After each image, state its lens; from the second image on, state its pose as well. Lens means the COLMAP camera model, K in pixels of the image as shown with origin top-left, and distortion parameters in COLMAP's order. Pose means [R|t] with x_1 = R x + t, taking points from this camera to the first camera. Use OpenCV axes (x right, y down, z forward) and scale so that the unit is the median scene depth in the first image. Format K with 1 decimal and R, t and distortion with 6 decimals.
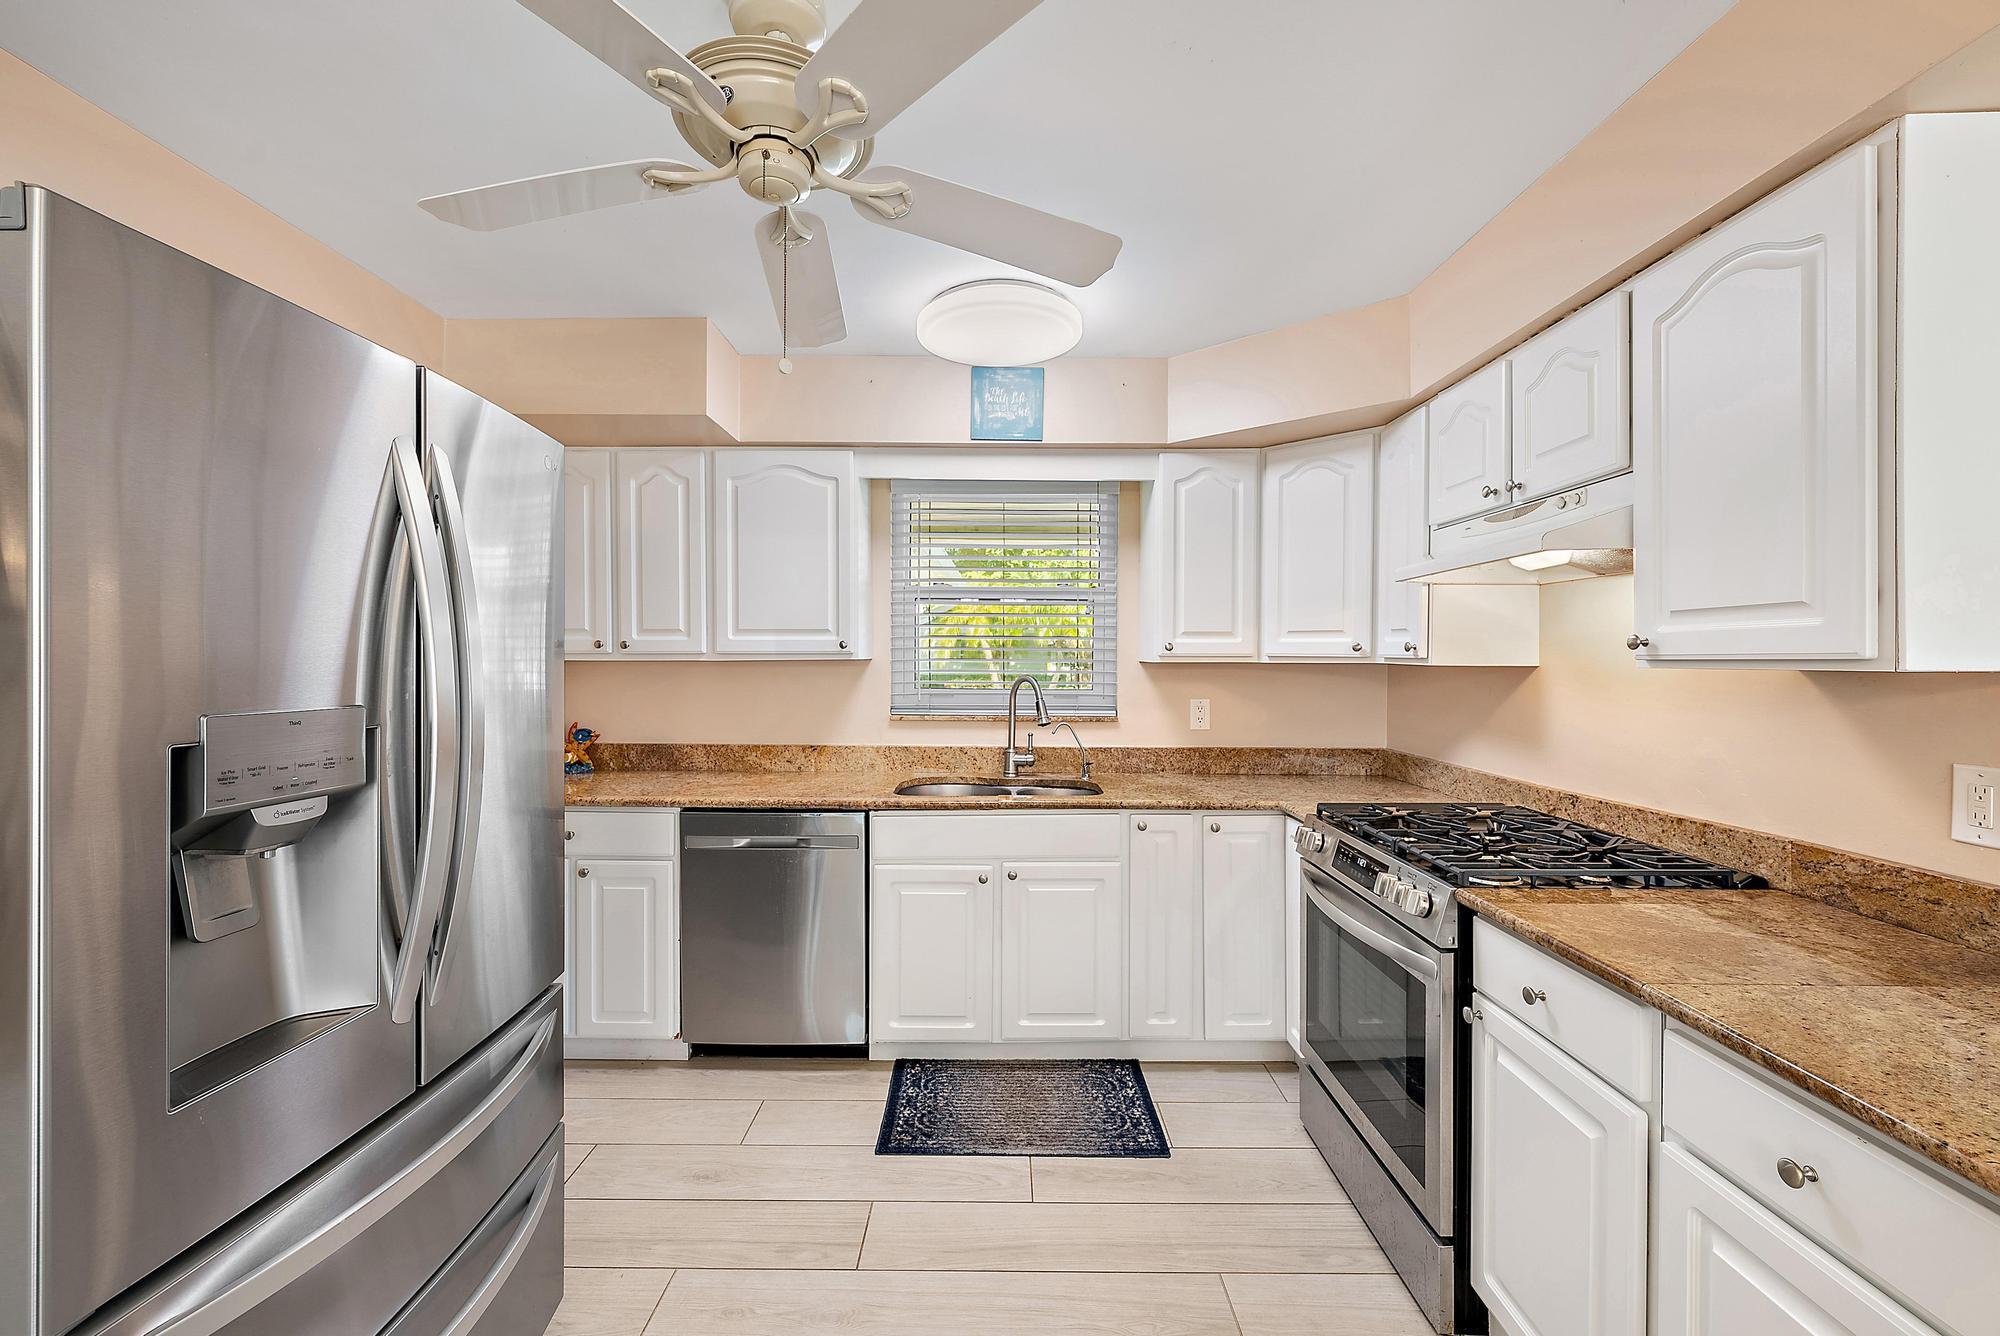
lens RADIAL K [[832.7, 0, 1010.3], [0, 832.7, 662.7], [0, 0, 1]] dist [-0.001325, -0.001960]
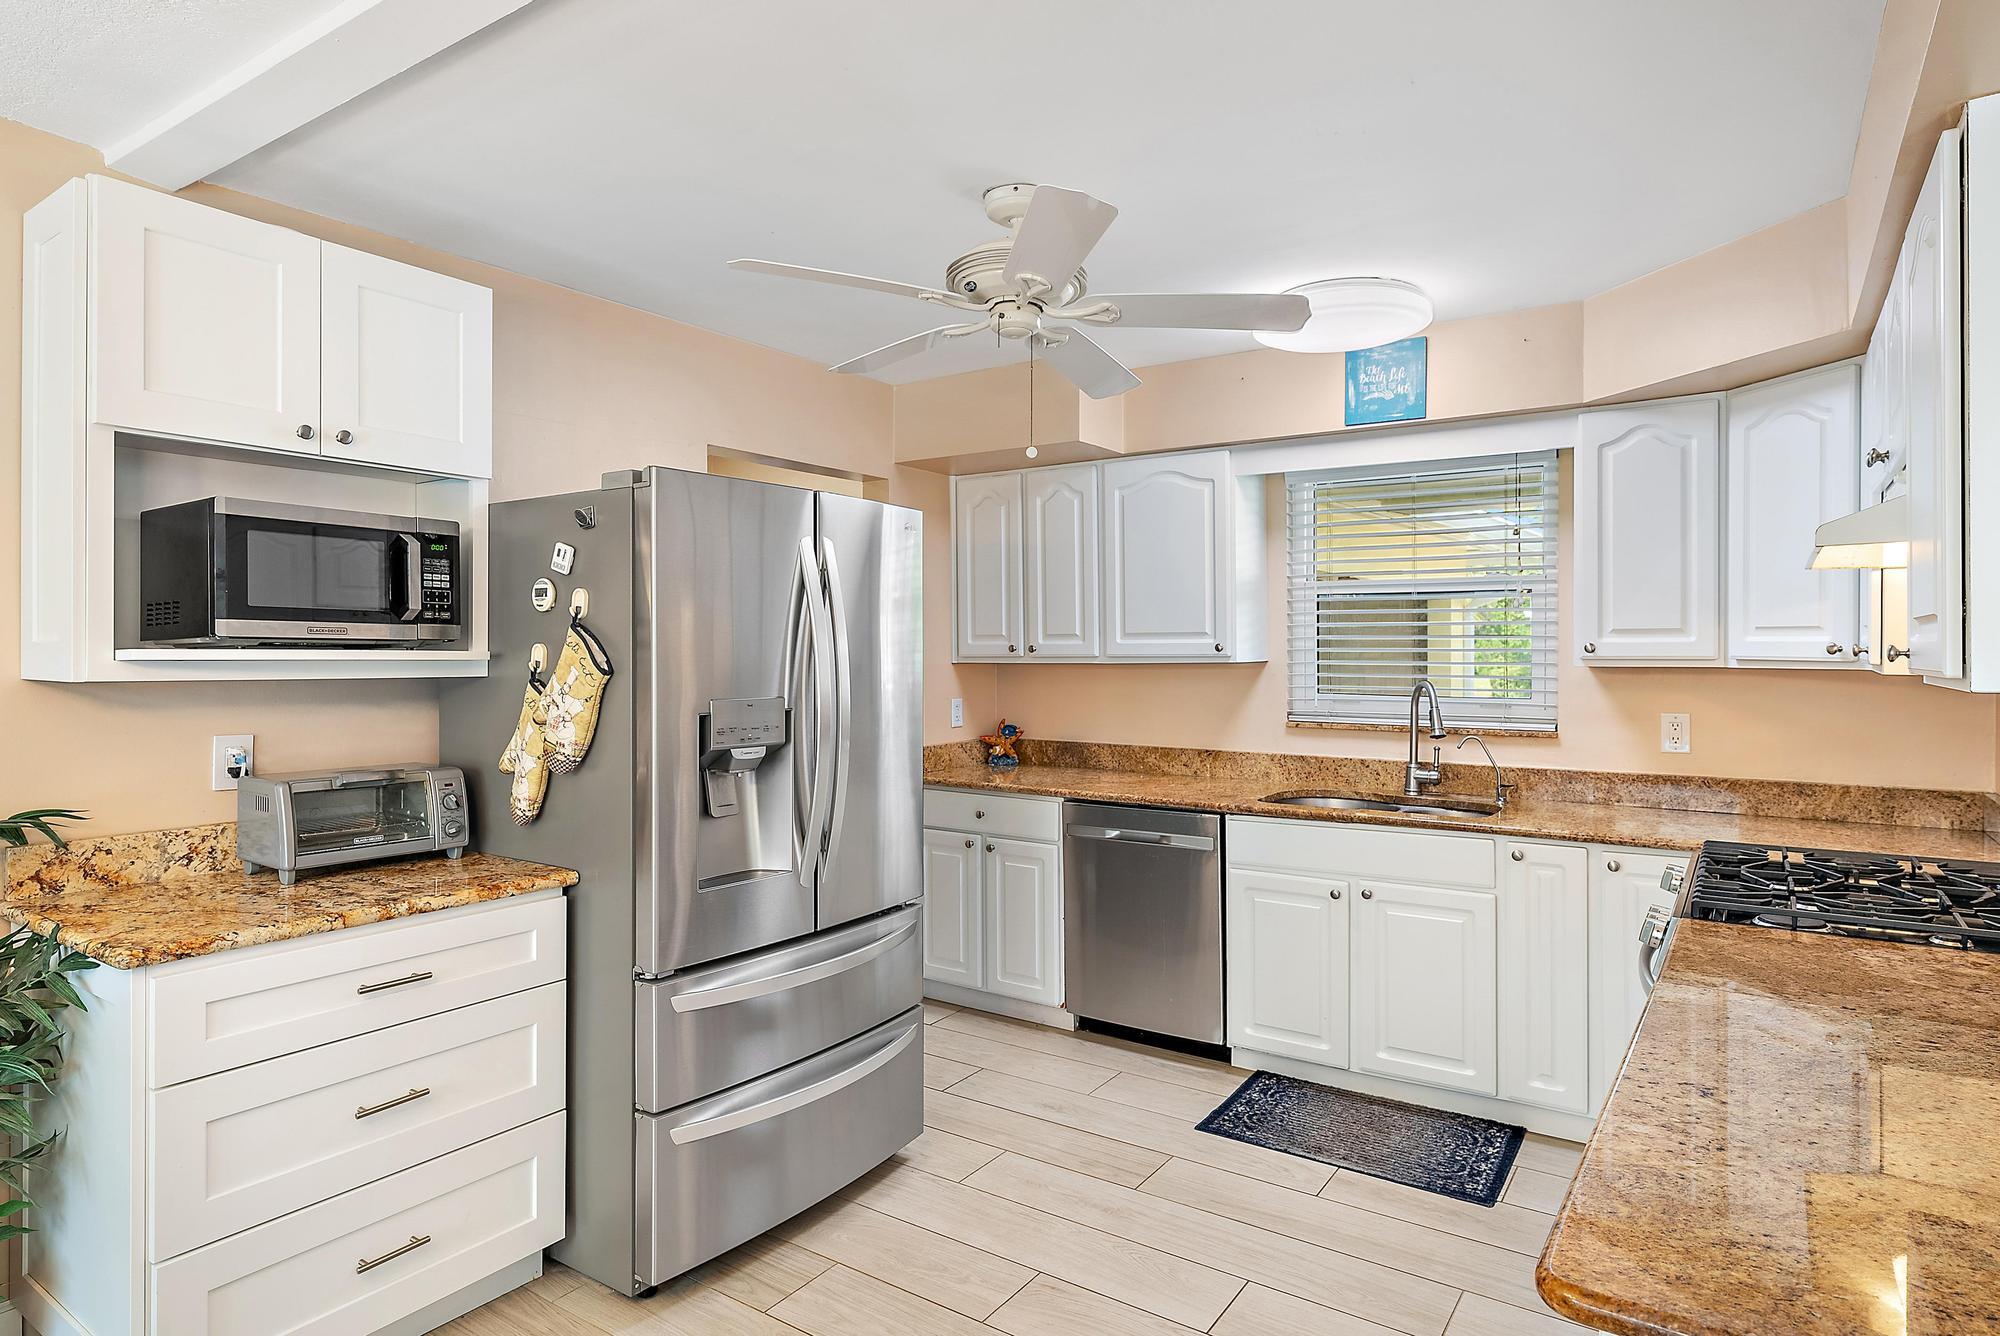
lens RADIAL K [[1136.3, 0, 992.3], [0, 1136.3, 657.9], [0, 0, 1]] dist [0.004650, -0.001616]
pose [[0.823711, -0.000445, -0.567009, 0.357230], [0.002168, 0.999995, 0.002365, -0.013820], [0.567005, -0.003177, 0.823708, -0.274852]]
